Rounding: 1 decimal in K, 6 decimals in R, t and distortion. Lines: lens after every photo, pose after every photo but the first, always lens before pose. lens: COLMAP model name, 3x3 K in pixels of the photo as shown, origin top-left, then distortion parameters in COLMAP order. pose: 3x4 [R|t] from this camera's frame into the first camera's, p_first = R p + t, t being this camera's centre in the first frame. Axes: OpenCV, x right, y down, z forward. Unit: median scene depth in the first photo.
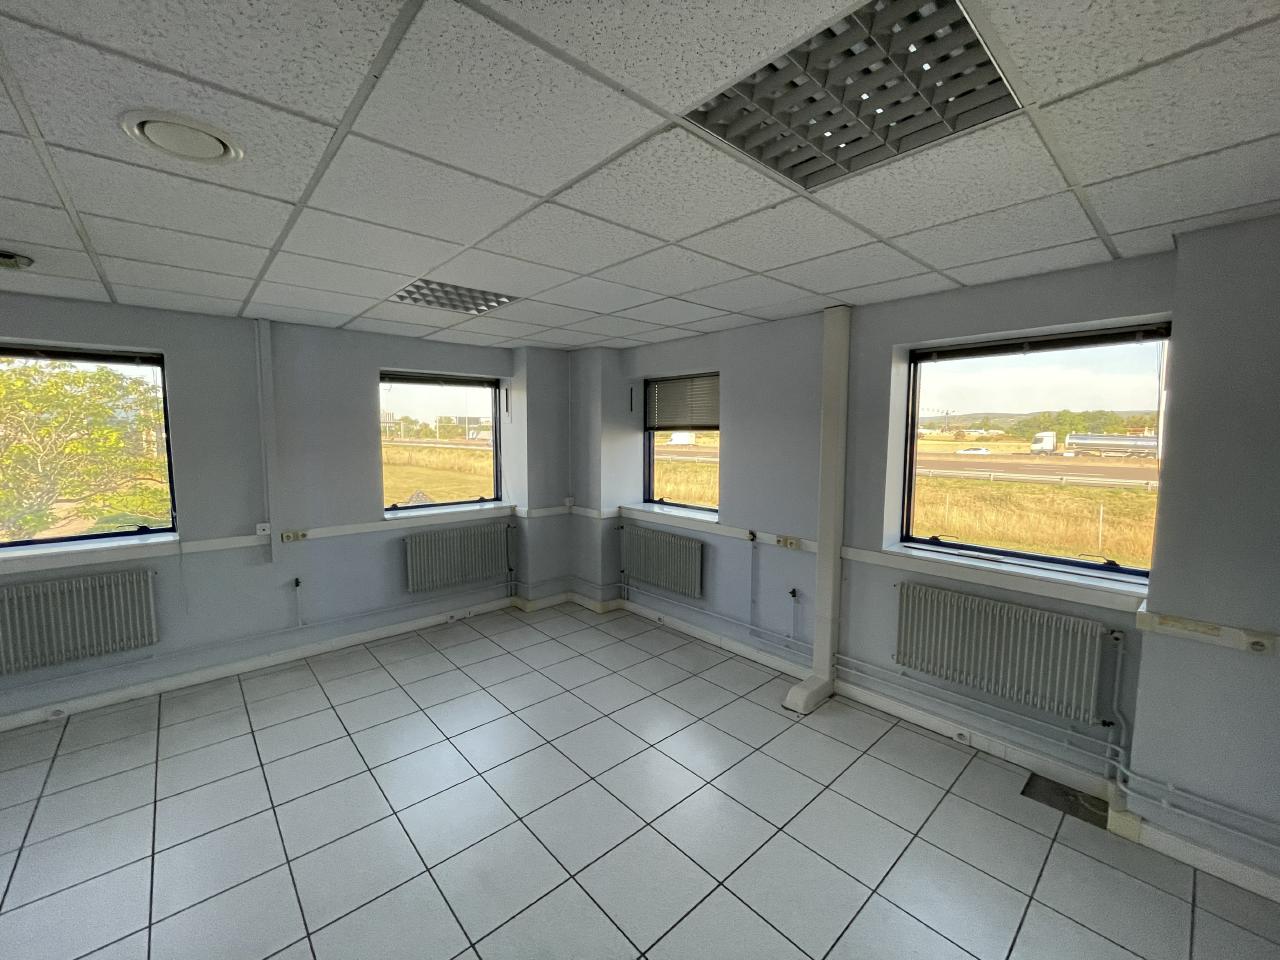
lens RADIAL K [[516.5, 0, 643.4], [0, 516.5, 467.3], [0, 0, 1]] dist [-0.020927, -0.000108]
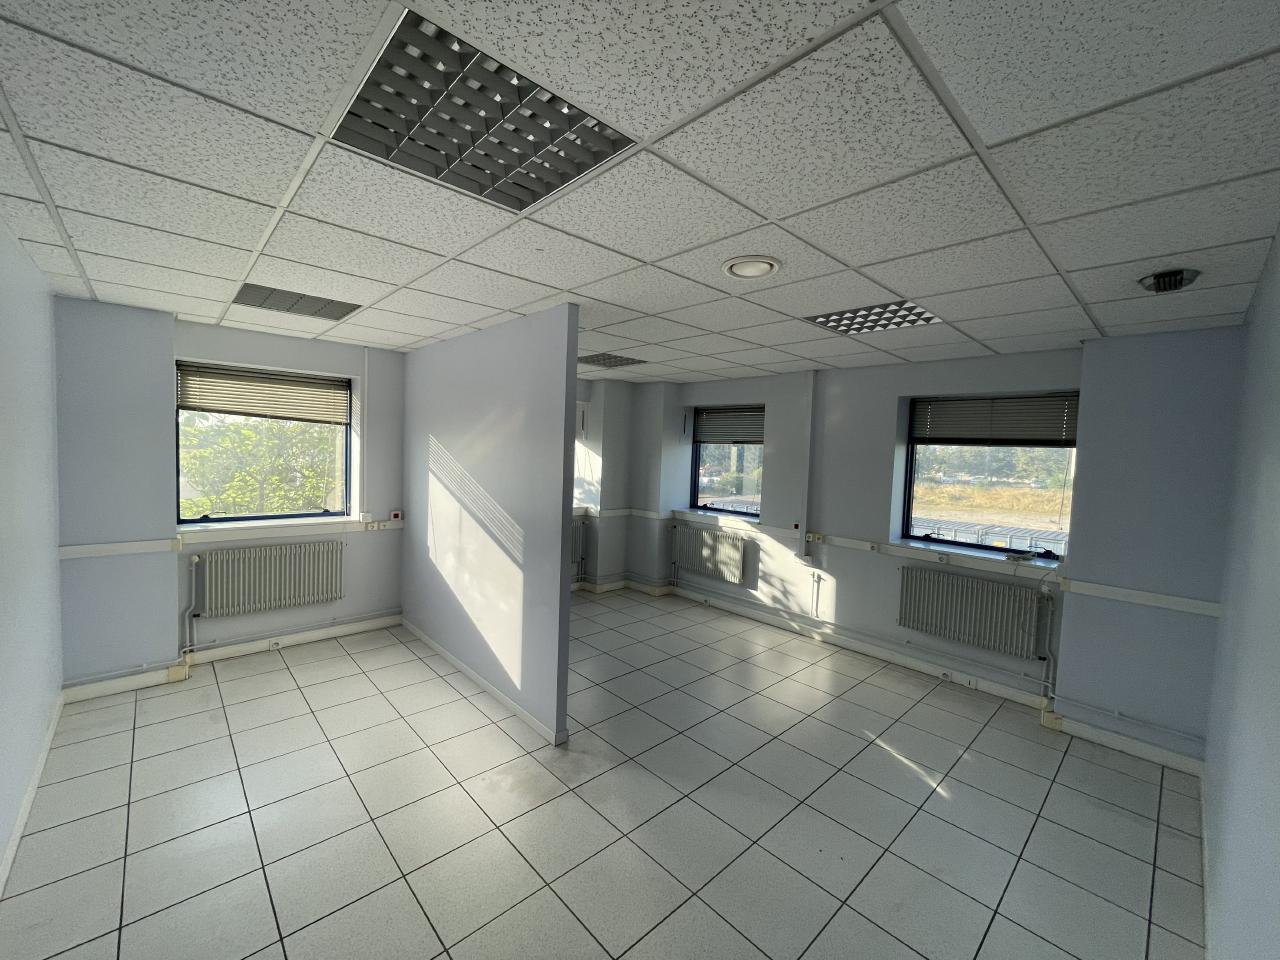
lens RADIAL K [[517.0, 0, 635.3], [0, 517.0, 476.4], [0, 0, 1]] dist [-0.048529, 0.010515]
pose [[0.999312, 0.032463, 0.017941, -0.162781], [-0.032179, 0.999356, -0.015885, 0.018879], [-0.018445, 0.015297, 0.999713, -0.233551]]
